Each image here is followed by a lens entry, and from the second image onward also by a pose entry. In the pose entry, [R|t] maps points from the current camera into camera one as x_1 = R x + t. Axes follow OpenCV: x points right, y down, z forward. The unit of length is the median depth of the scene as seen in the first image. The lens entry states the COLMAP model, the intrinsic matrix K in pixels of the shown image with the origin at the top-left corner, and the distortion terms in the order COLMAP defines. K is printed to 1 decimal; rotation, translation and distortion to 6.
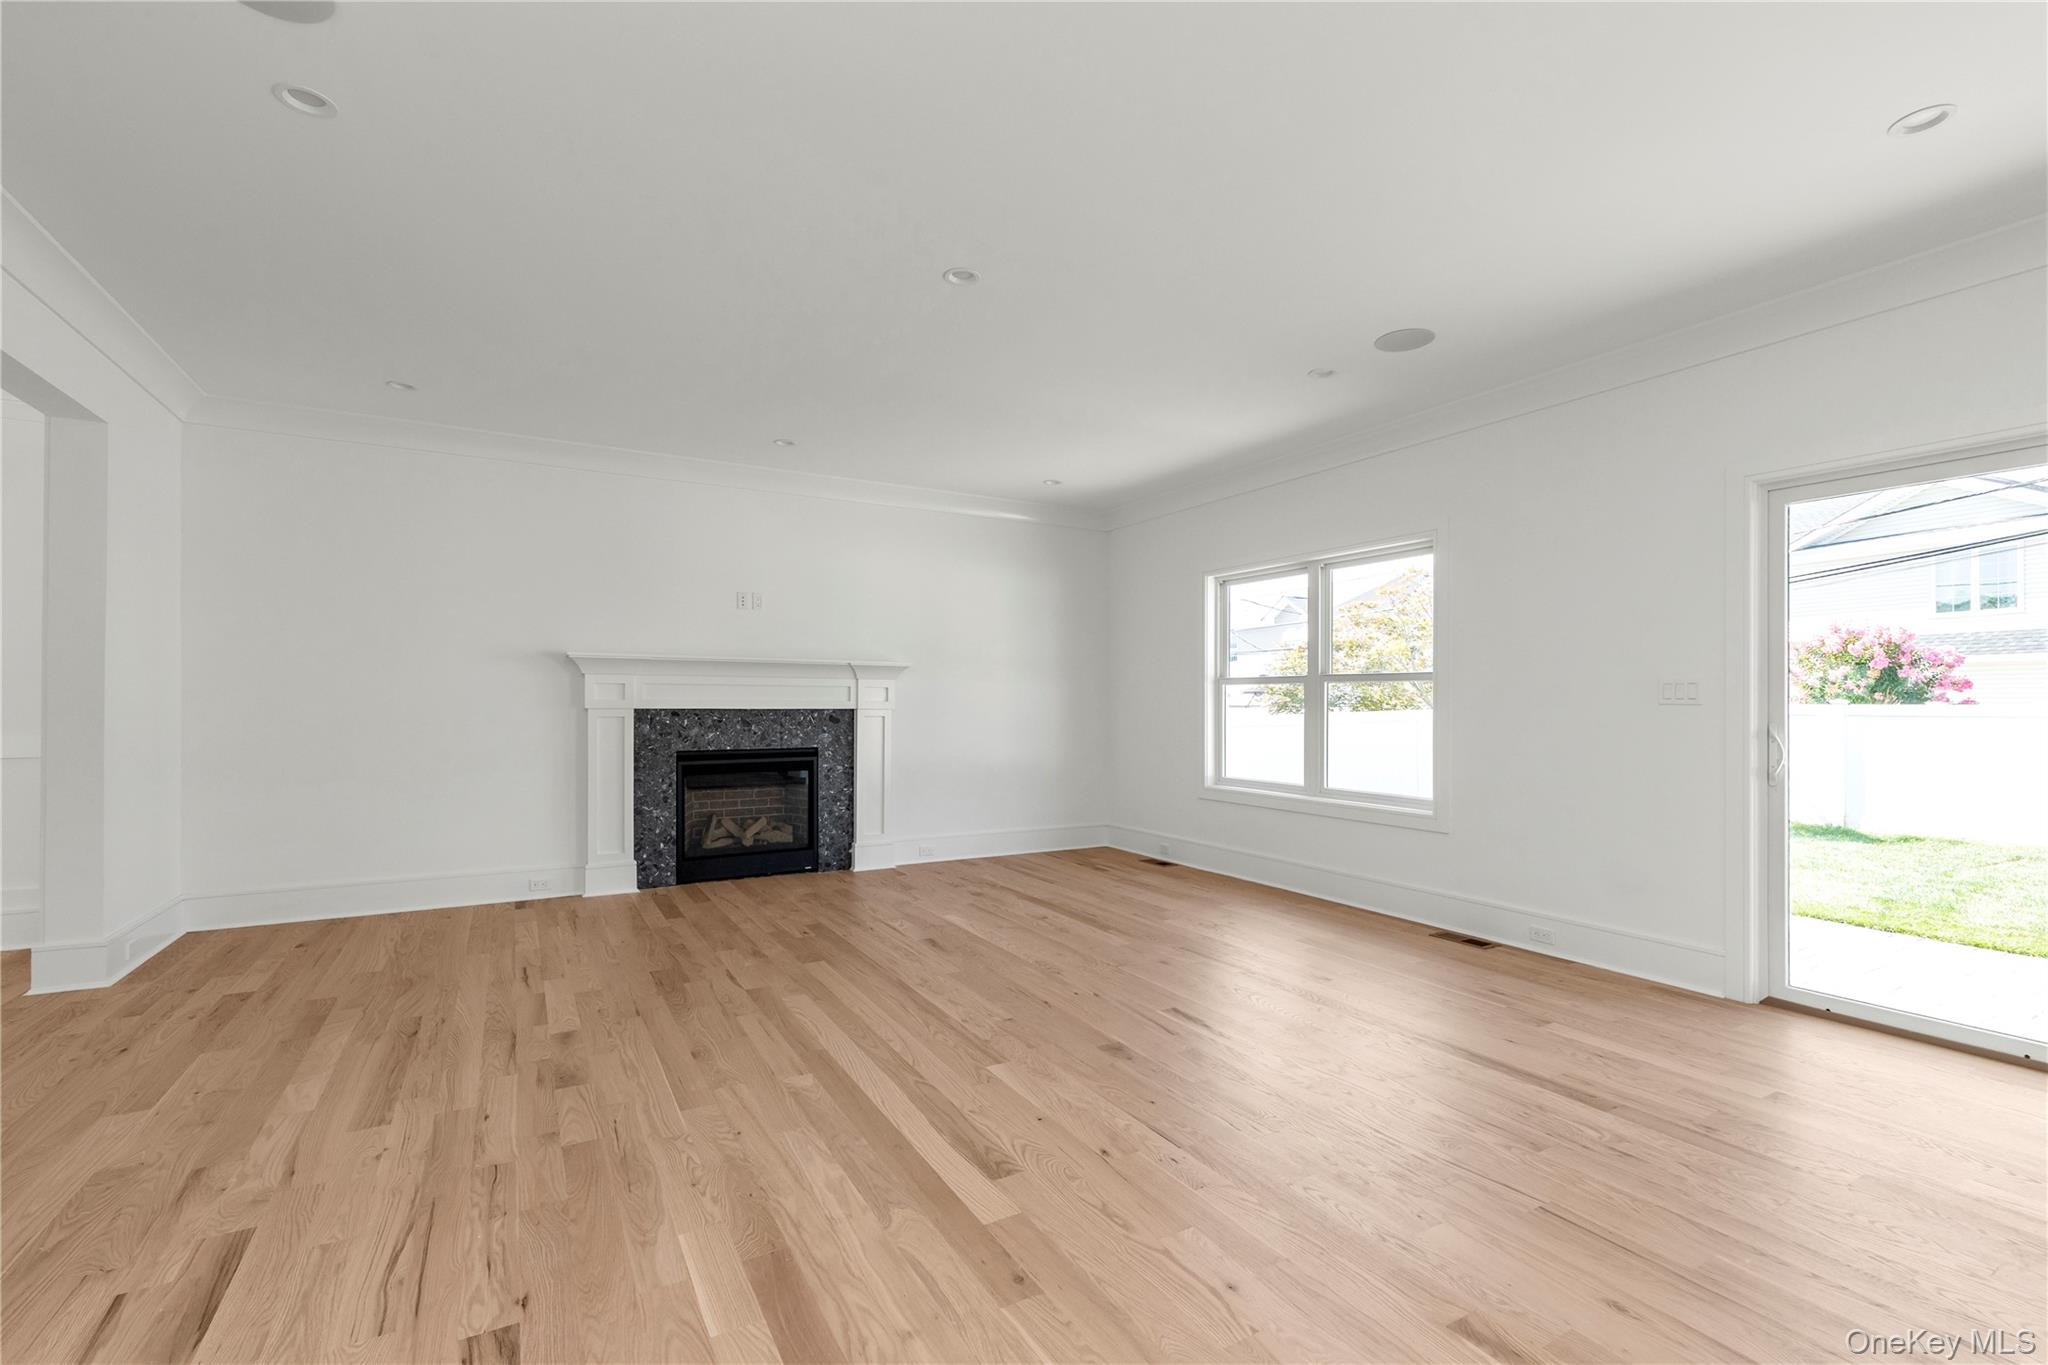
lens RADIAL K [[895.4, 0, 1018.4], [0, 895.4, 694.5], [0, 0, 1]] dist [0.001053, -0.000571]
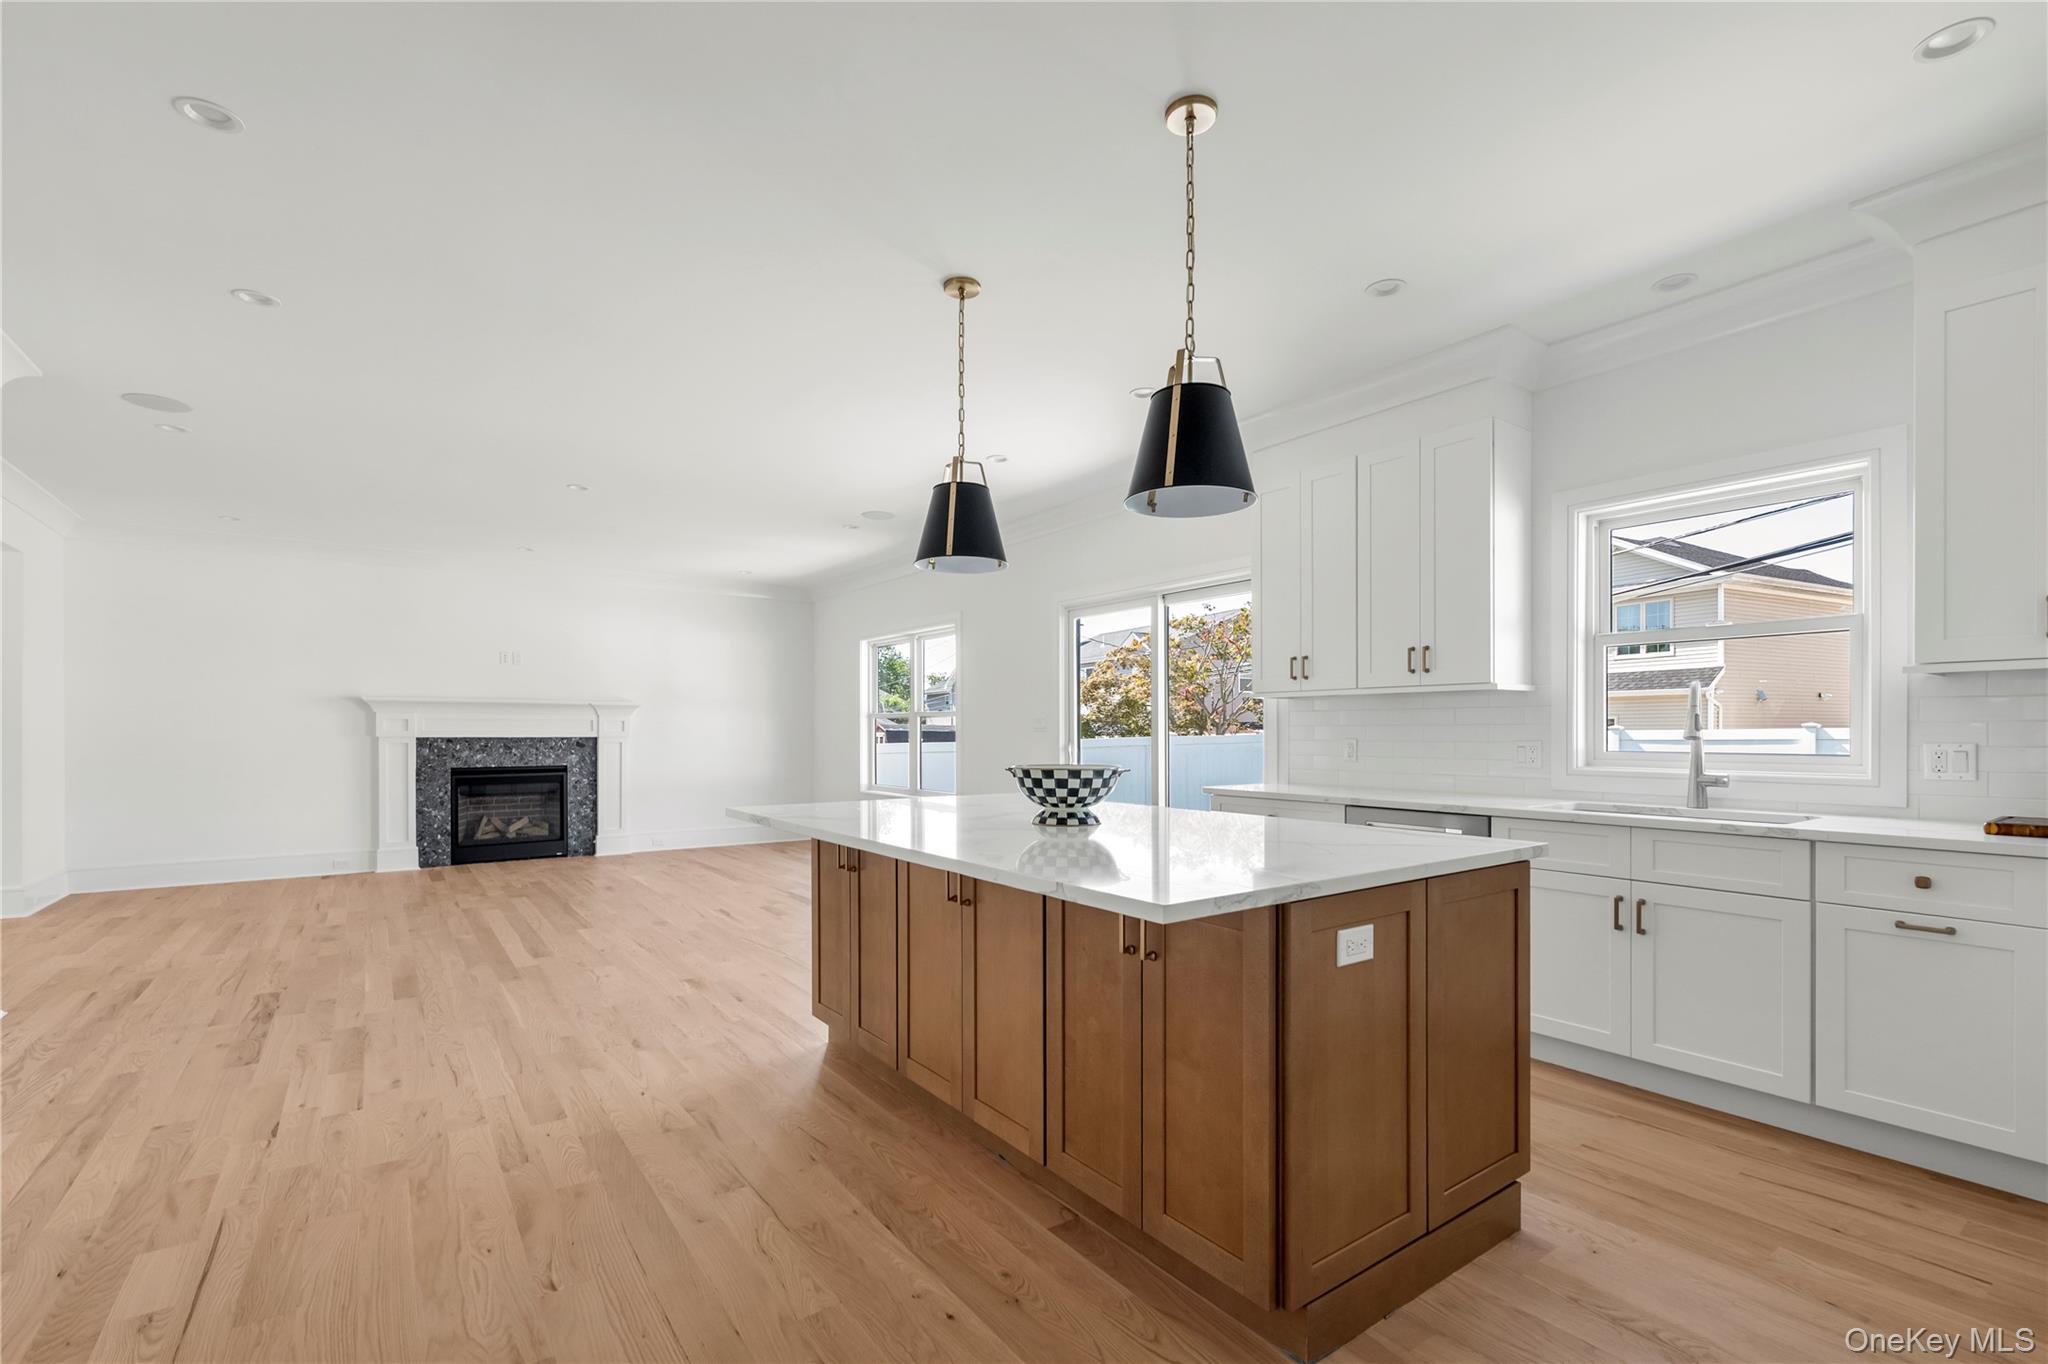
lens RADIAL K [[895.4, 0, 1012.4], [0, 895.4, 725.5], [0, 0, 1]] dist [0.001053, -0.000571]
pose [[0.994082, -0.003120, 0.108592, 0.318816], [0.002908, 0.999994, 0.002112, -0.002394], [-0.108598, -0.001783, 0.994084, -0.450322]]
